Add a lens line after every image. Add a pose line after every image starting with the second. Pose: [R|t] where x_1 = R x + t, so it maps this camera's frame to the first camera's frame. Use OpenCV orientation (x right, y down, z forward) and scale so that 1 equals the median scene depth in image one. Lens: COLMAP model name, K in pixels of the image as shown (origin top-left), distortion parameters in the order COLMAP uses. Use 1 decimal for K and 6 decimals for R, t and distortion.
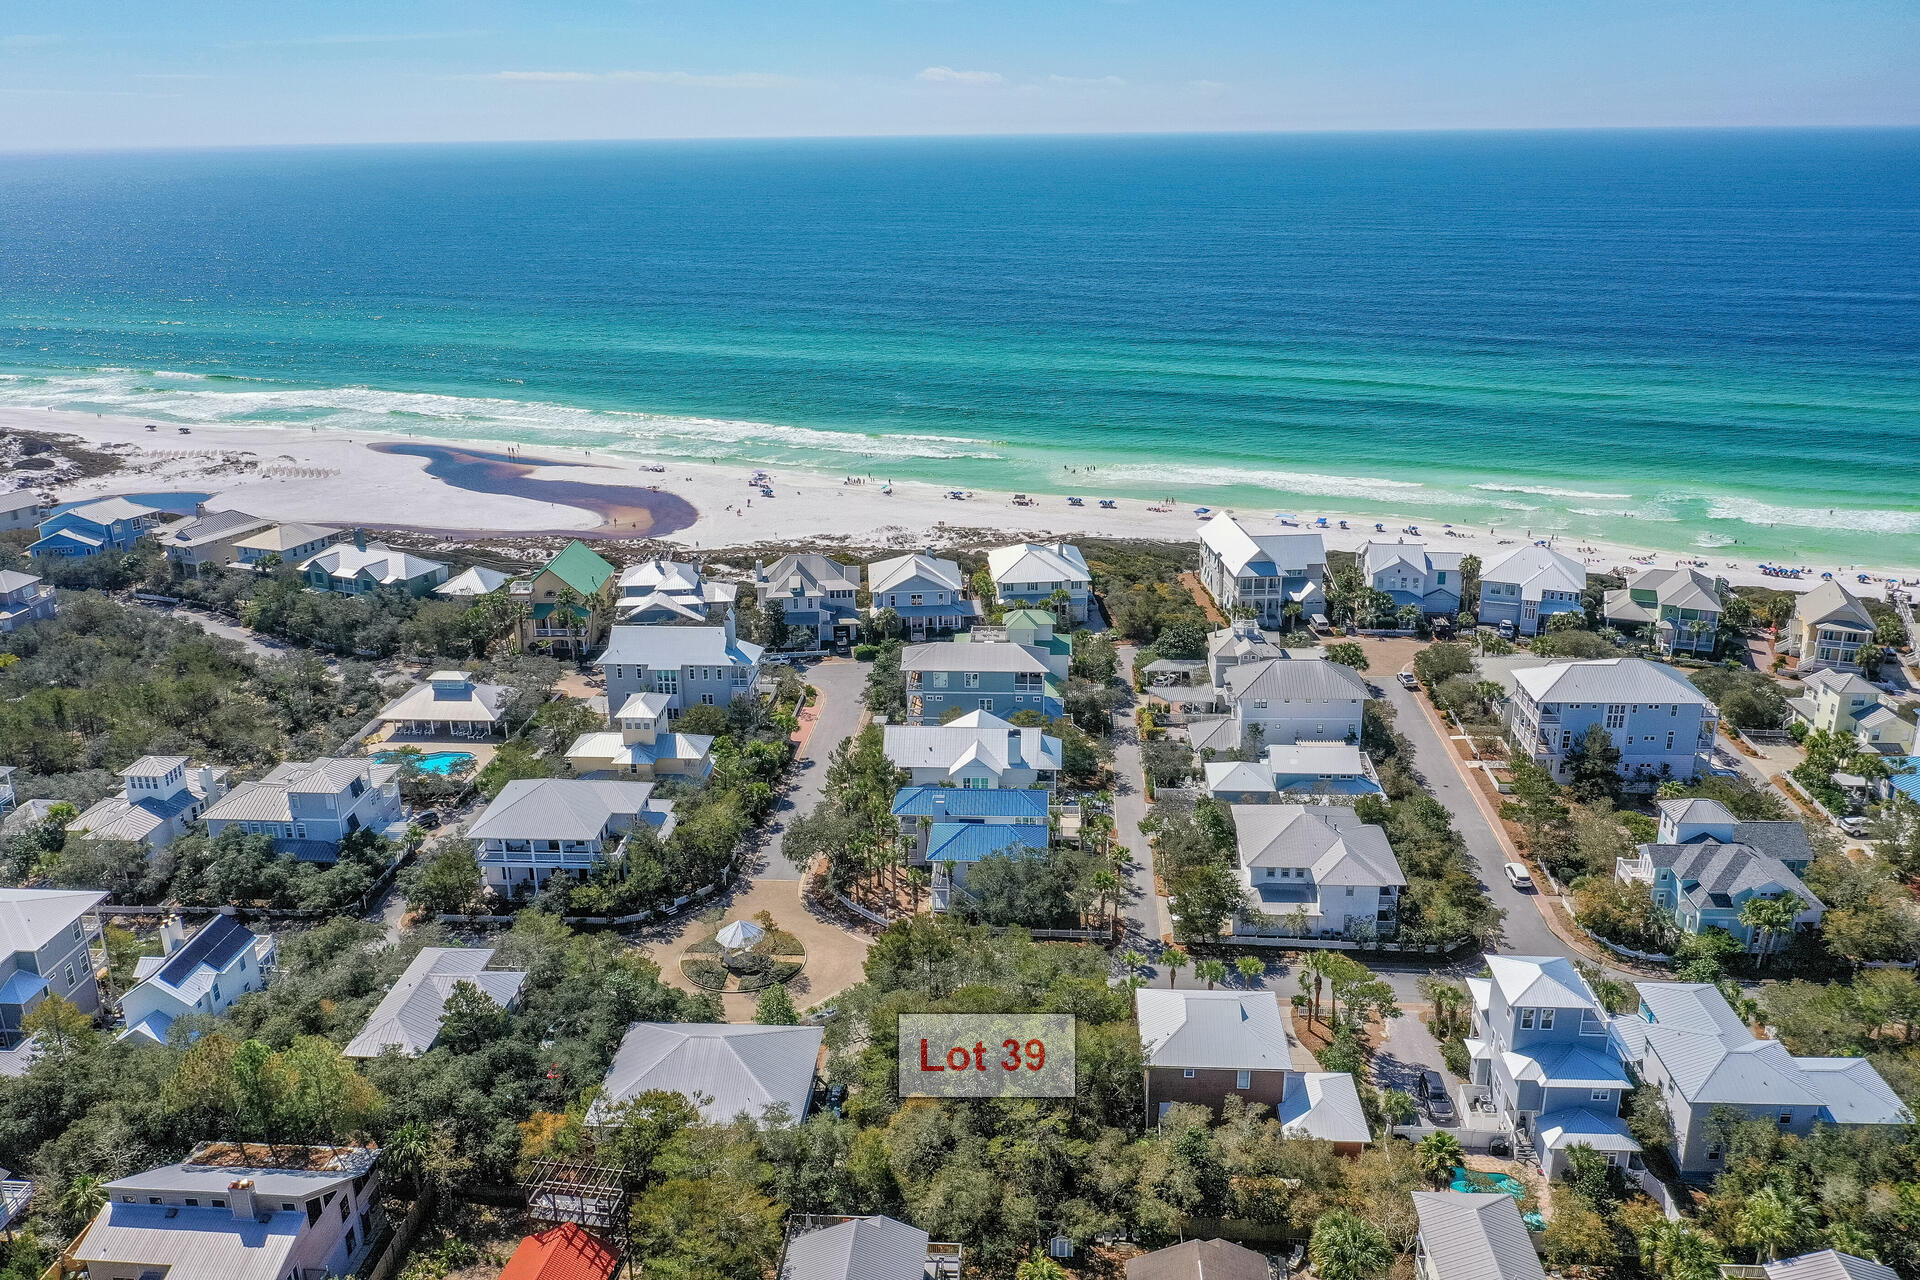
lens RADIAL K [[1500.4, 0, 964.8], [0, 1500.4, 635.3], [0, 0, 1]] dist [-0.015470, -0.000442]
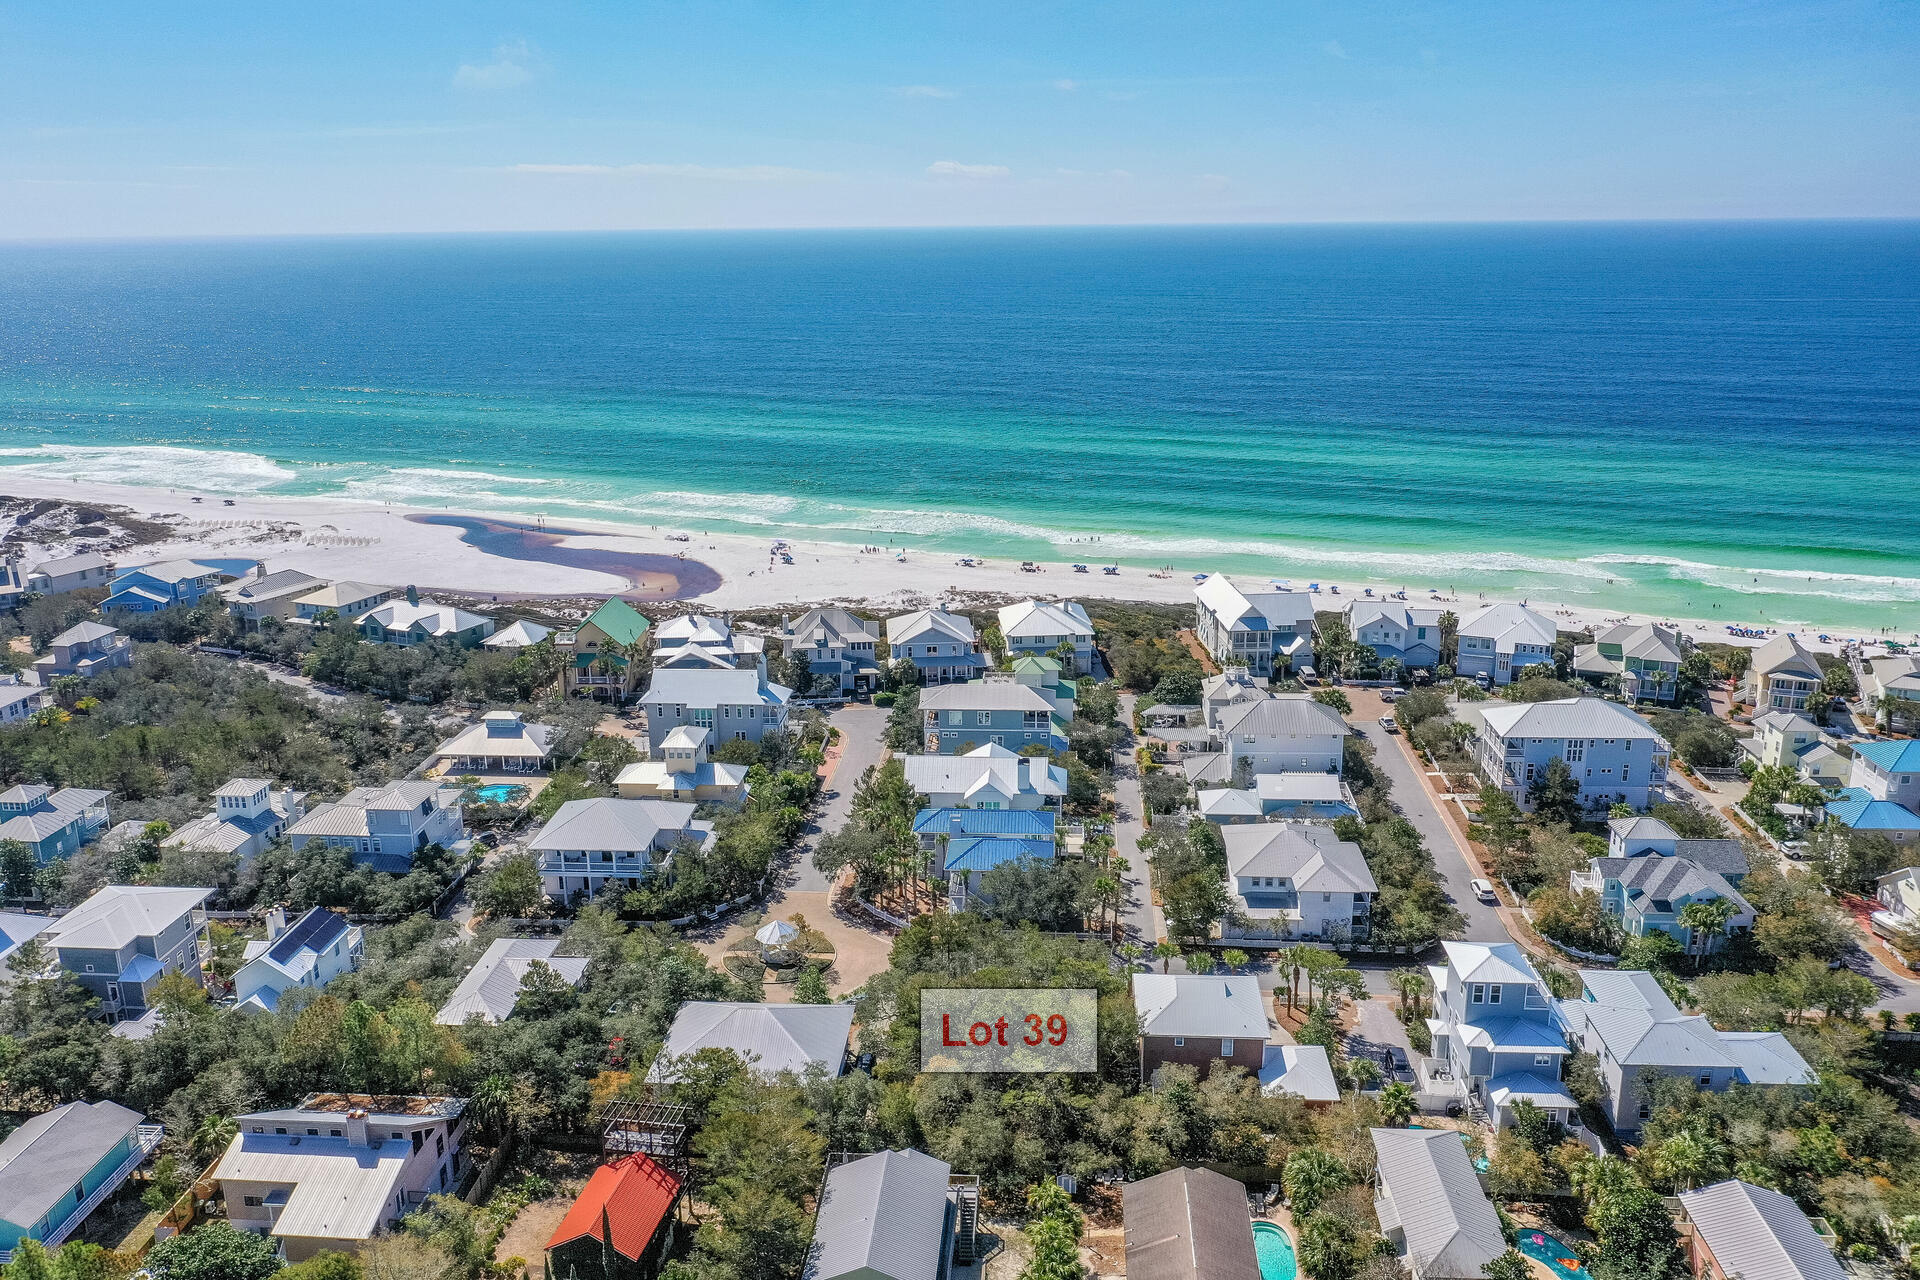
lens RADIAL K [[1500.4, 0, 964.8], [0, 1500.4, 635.3], [0, 0, 1]] dist [-0.015470, -0.000442]
pose [[0.999987, 0.002524, -0.004429, -0.005550], [-0.002768, 0.998439, -0.055793, 0.036063], [0.004282, 0.055805, 0.998433, -0.106593]]
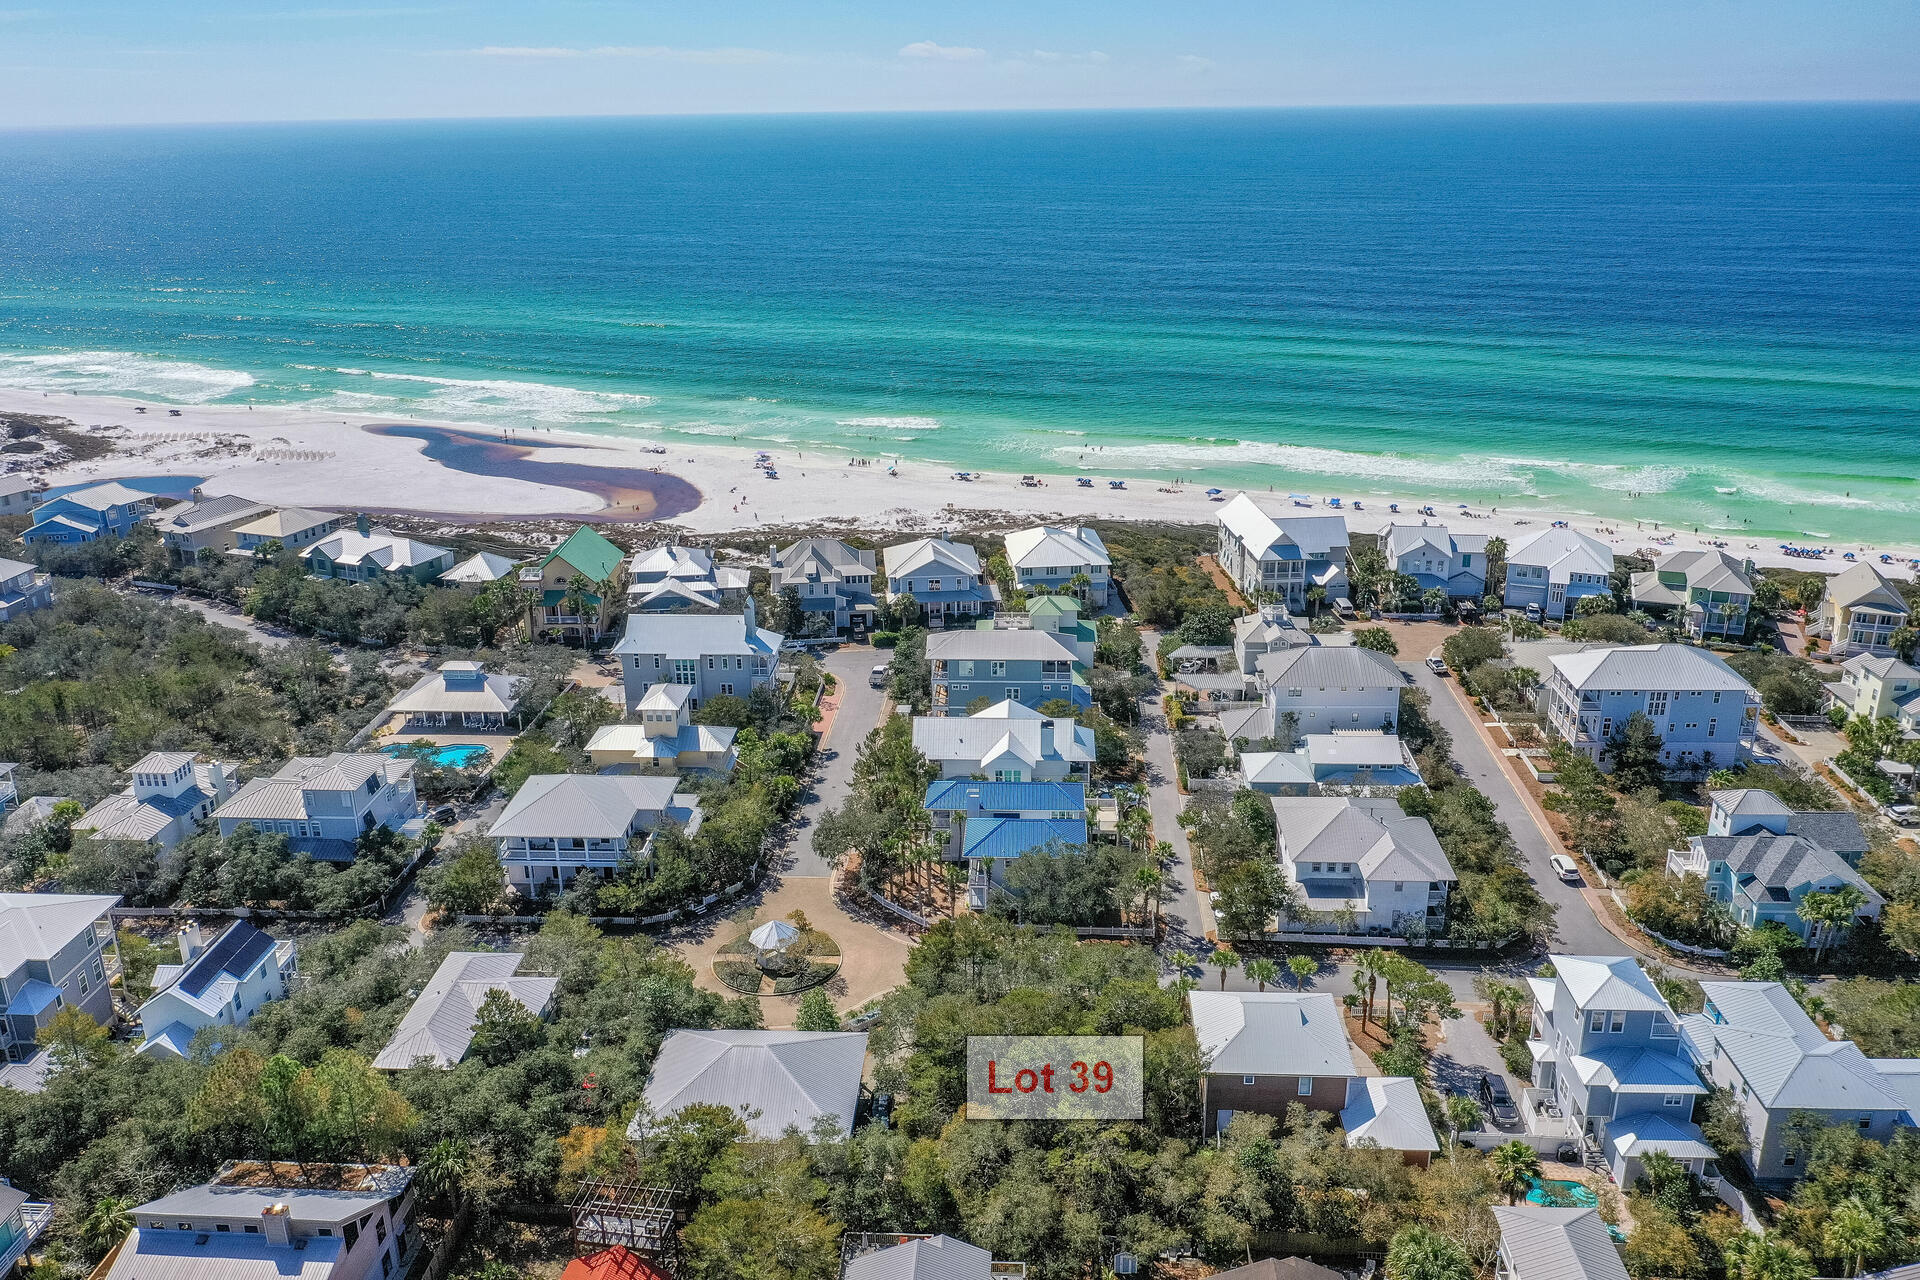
lens RADIAL K [[1500.4, 0, 964.8], [0, 1500.4, 635.3], [0, 0, 1]] dist [-0.015470, -0.000442]
pose [[0.999957, -0.004146, 0.008257, -0.029708], [0.004025, 0.999884, 0.014666, -0.007422], [-0.008317, -0.014632, 0.999858, 0.027102]]
